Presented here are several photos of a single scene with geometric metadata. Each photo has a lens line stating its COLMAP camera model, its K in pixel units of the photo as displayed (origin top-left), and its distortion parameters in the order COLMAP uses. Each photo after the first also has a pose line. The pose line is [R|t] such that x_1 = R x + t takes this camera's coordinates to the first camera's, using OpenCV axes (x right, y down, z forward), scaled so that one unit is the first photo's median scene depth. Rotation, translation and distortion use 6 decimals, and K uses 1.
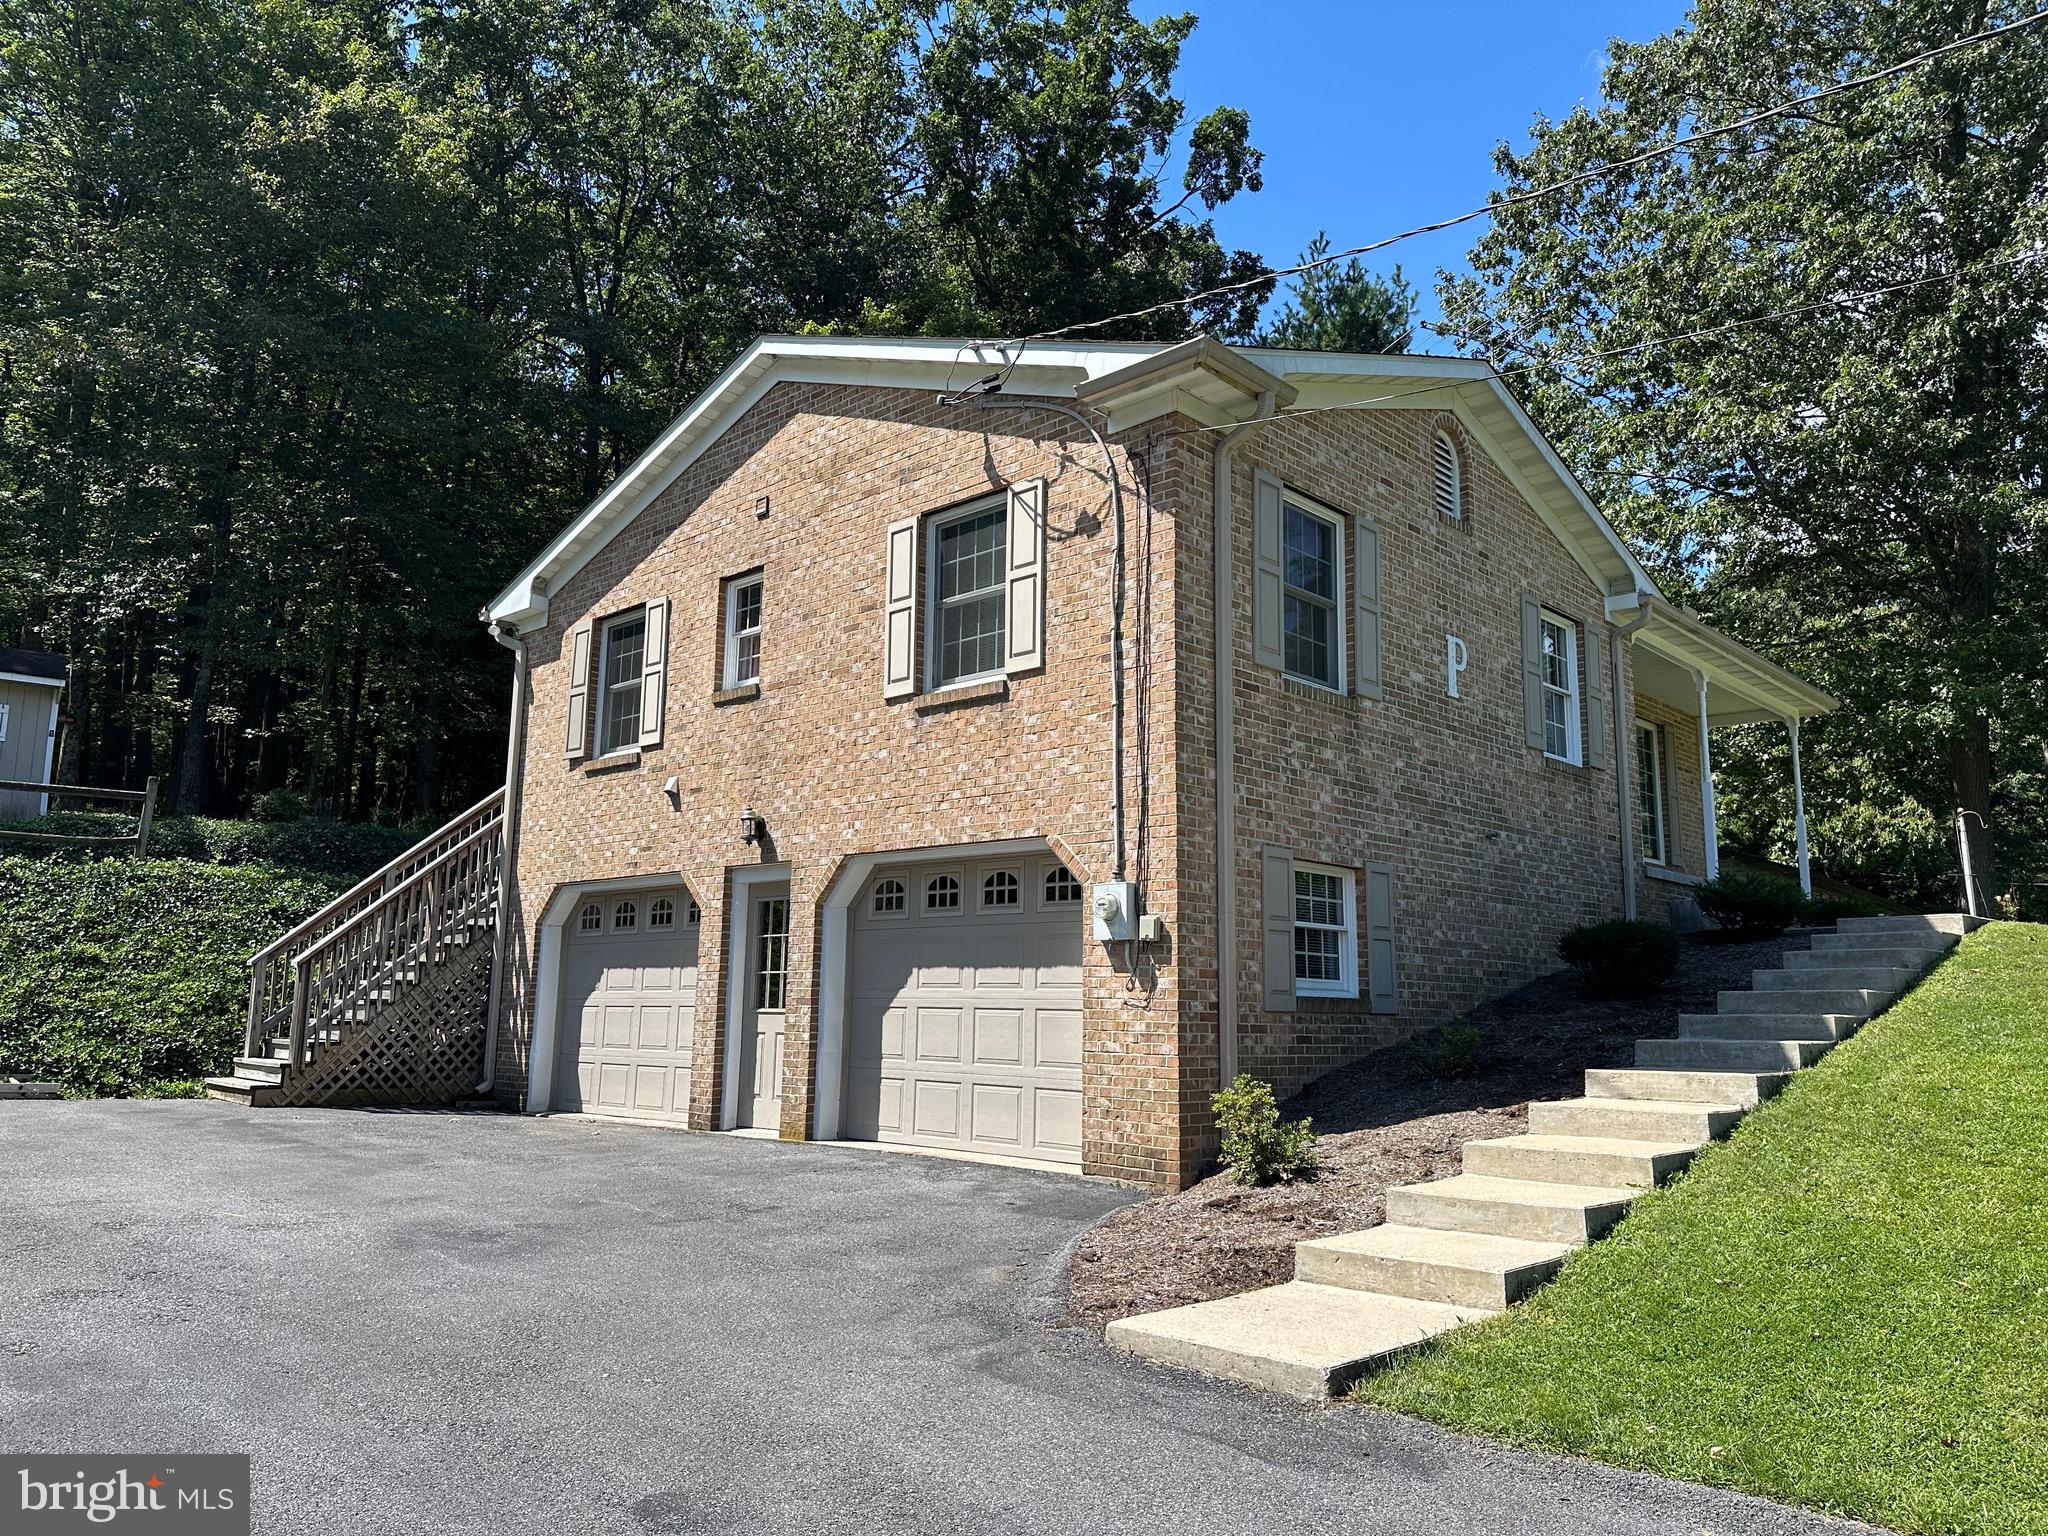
lens RADIAL K [[1447.0, 0, 1024.9], [0, 1447.0, 768.4], [0, 0, 1]] dist [0.073657, -0.018780]
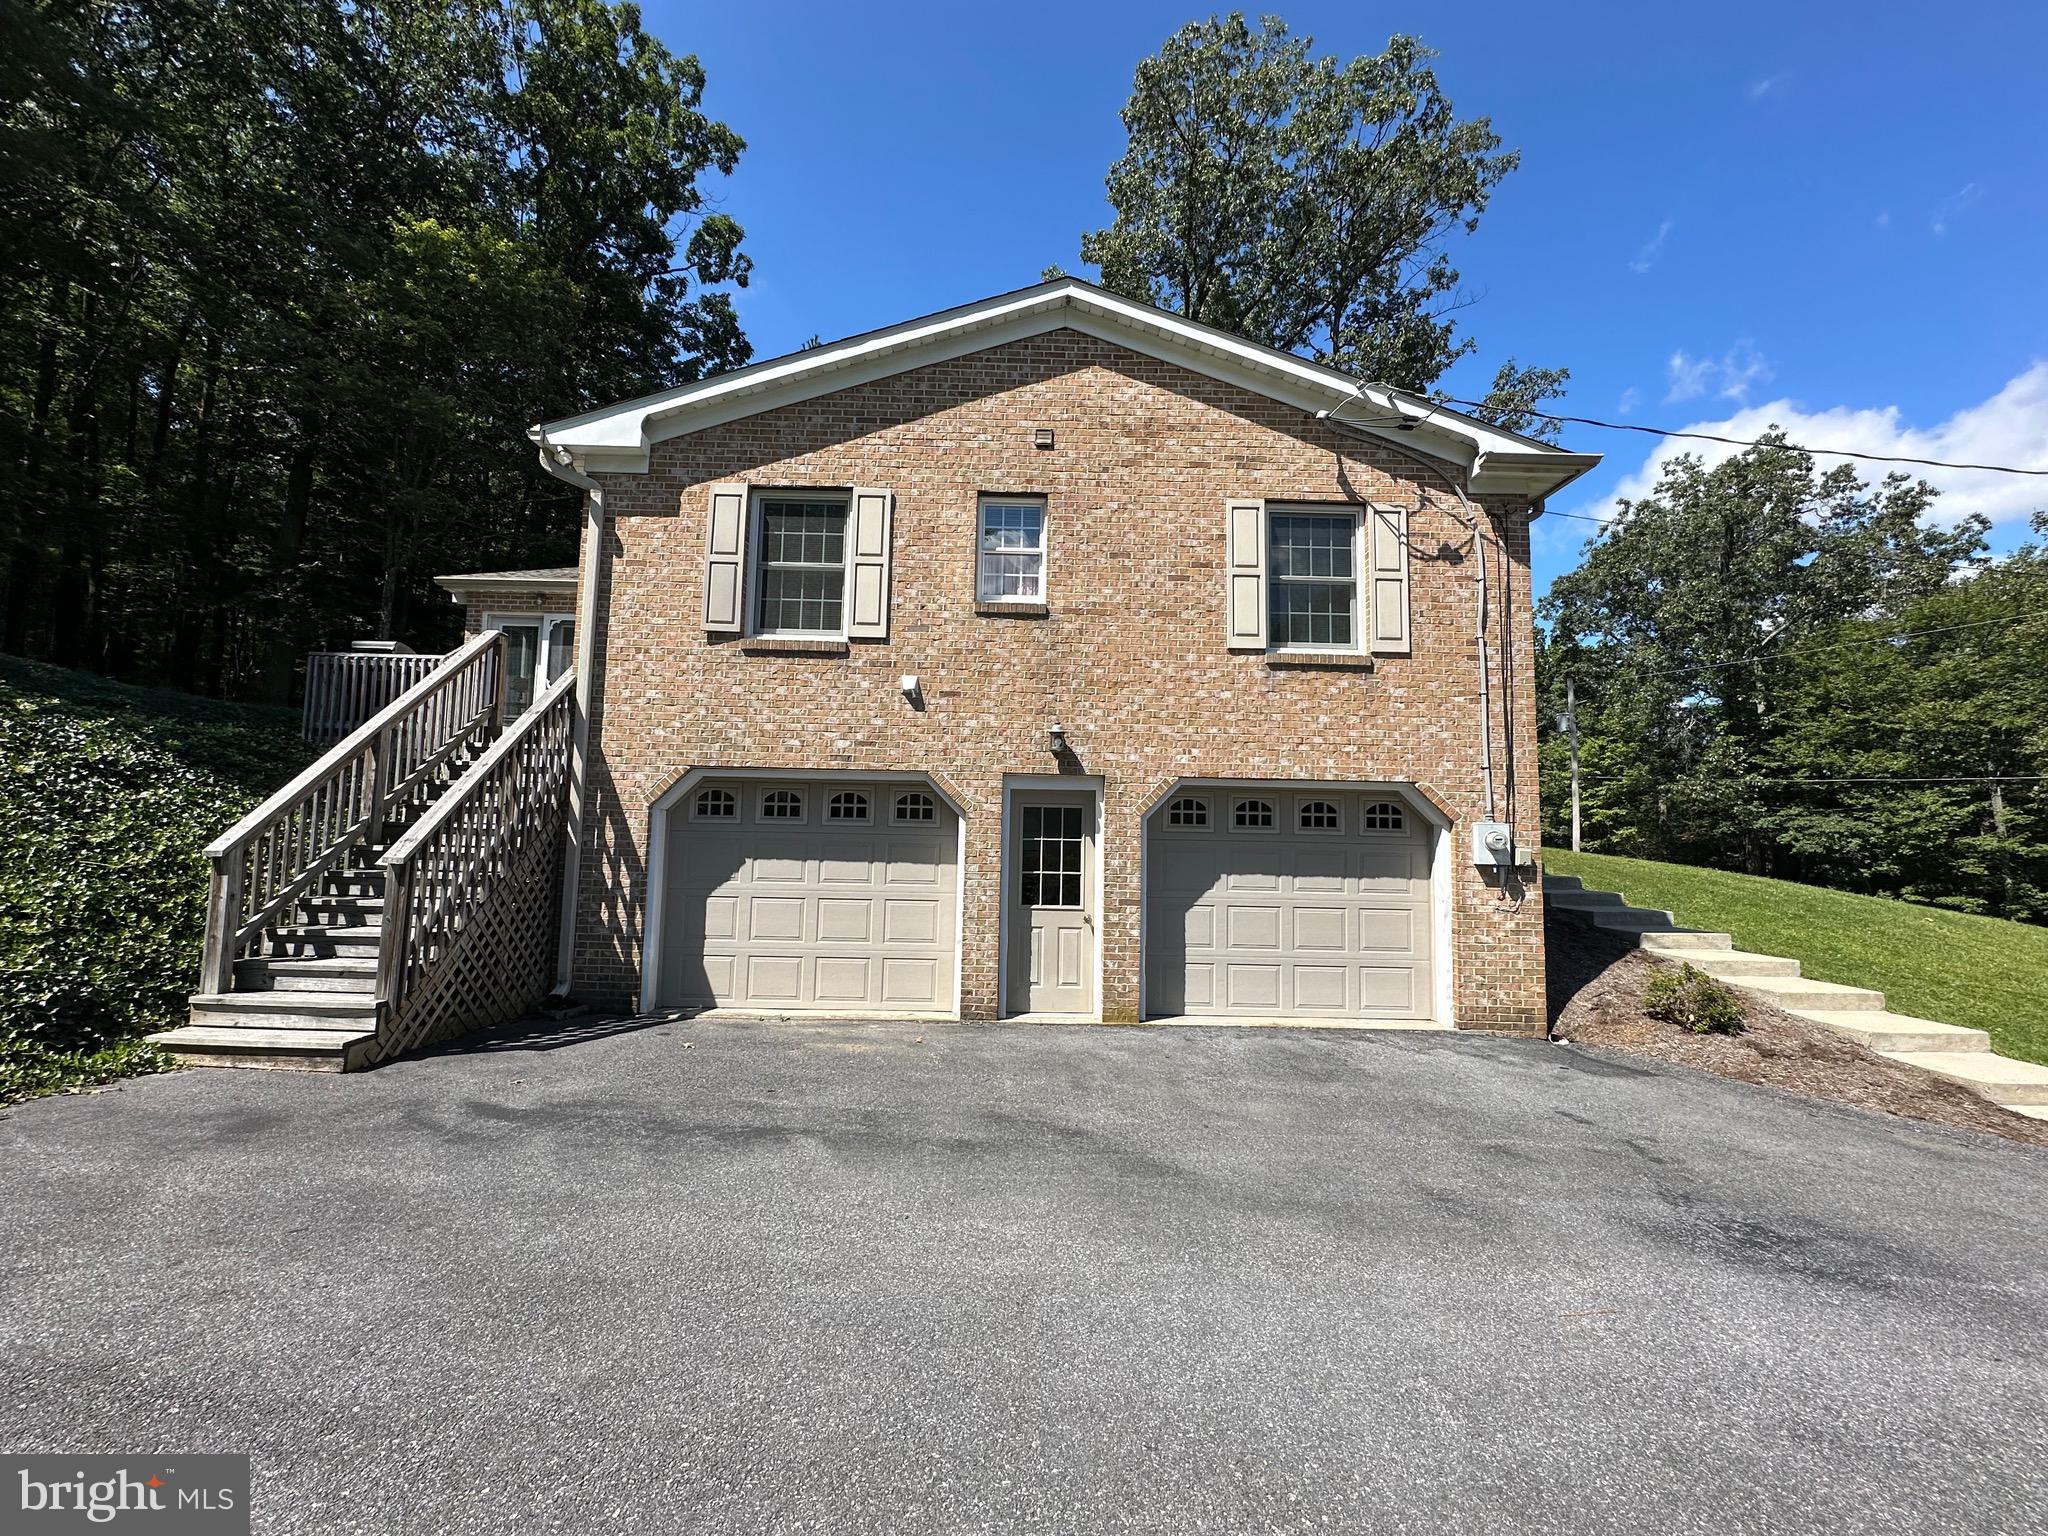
lens RADIAL K [[814.3, 0, 1026.3], [0, 814.3, 763.7], [0, 0, 1]] dist [-0.002633, 0.001257]
pose [[0.715892, 0.060187, 0.695612, -0.623073], [-0.125949, 0.991066, 0.043871, 0.034214], [-0.686757, -0.119018, 0.717077, 0.581865]]
